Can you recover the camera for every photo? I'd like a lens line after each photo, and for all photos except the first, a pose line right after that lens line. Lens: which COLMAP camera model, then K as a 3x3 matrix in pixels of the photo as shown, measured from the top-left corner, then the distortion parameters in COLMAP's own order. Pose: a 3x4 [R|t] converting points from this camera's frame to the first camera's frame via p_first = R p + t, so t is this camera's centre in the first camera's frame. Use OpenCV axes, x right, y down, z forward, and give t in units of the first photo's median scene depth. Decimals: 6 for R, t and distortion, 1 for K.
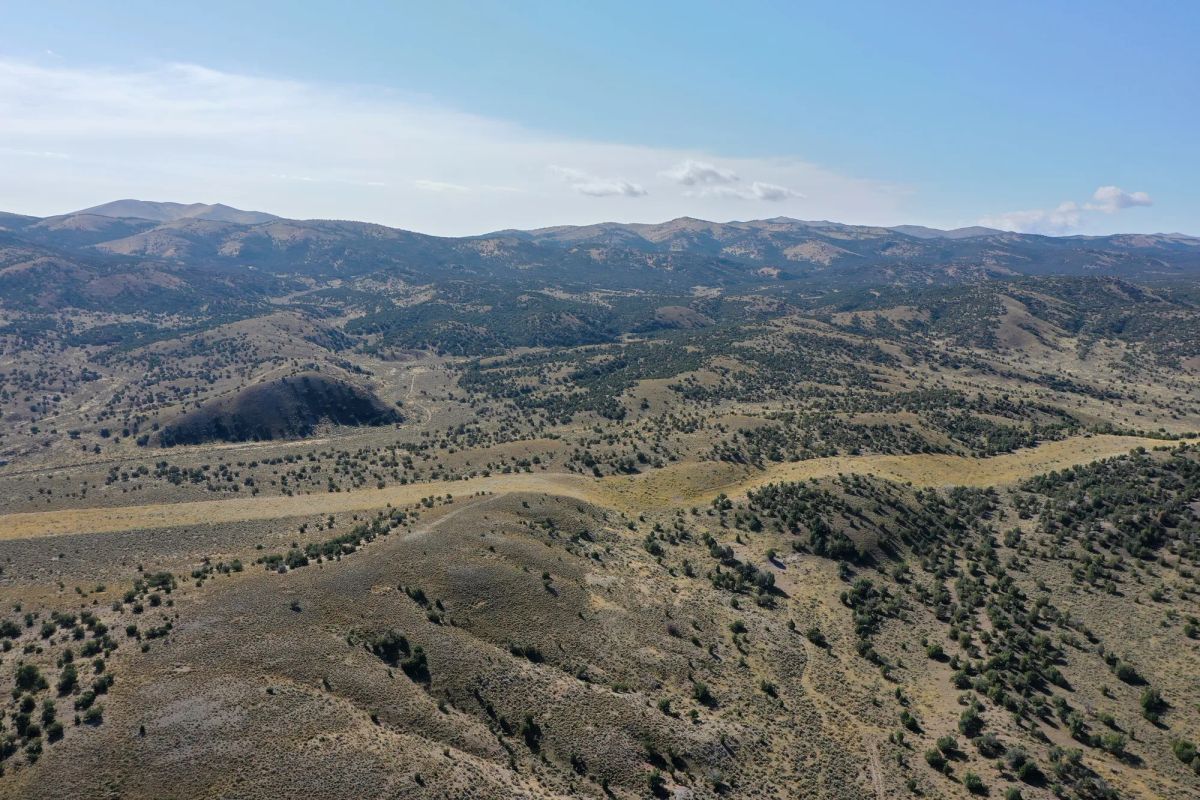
lens RADIAL K [[953.9, 0, 600.2], [0, 953.9, 410.6], [0, 0, 1]] dist [0.004958, 0.006870]
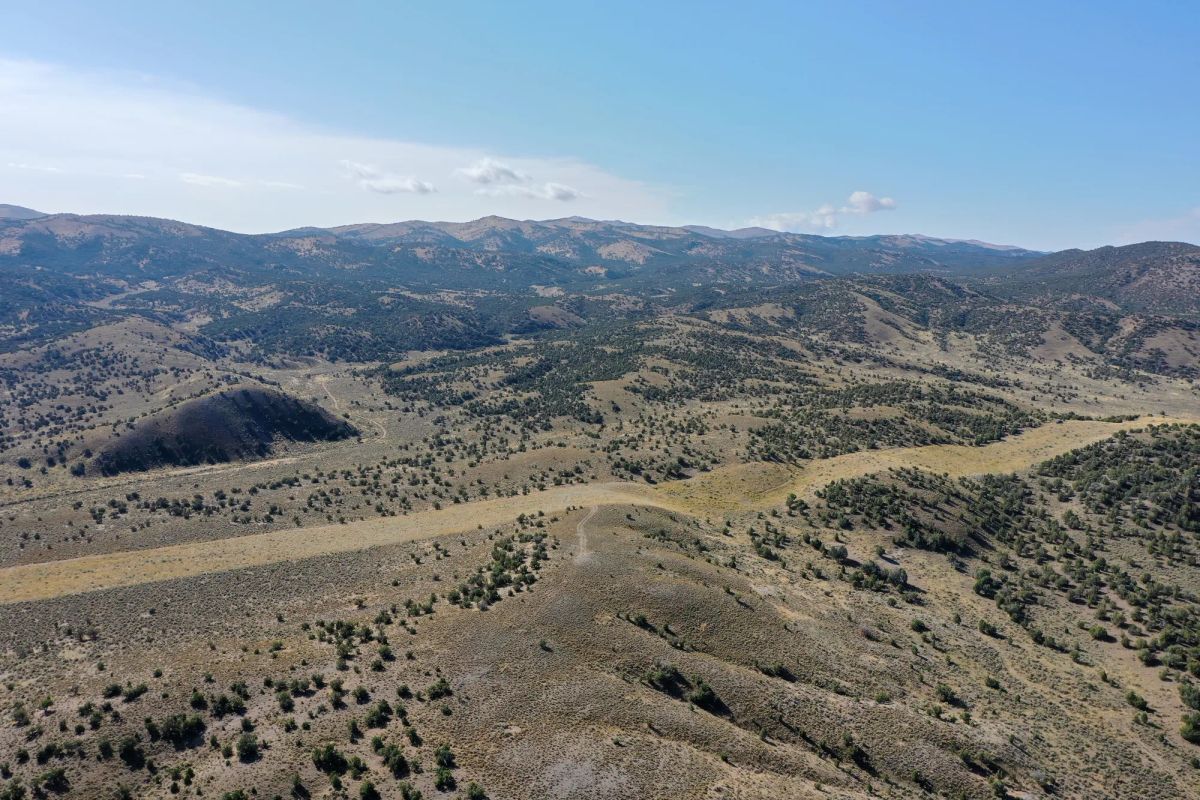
lens RADIAL K [[953.9, 0, 599.1], [0, 953.9, 401.1], [0, 0, 1]] dist [0.004958, 0.006870]
pose [[0.973753, -0.034388, 0.224993, -0.182350], [0.036167, 0.999339, -0.003790, -0.009100], [-0.224714, 0.011828, 0.974353, 0.038811]]
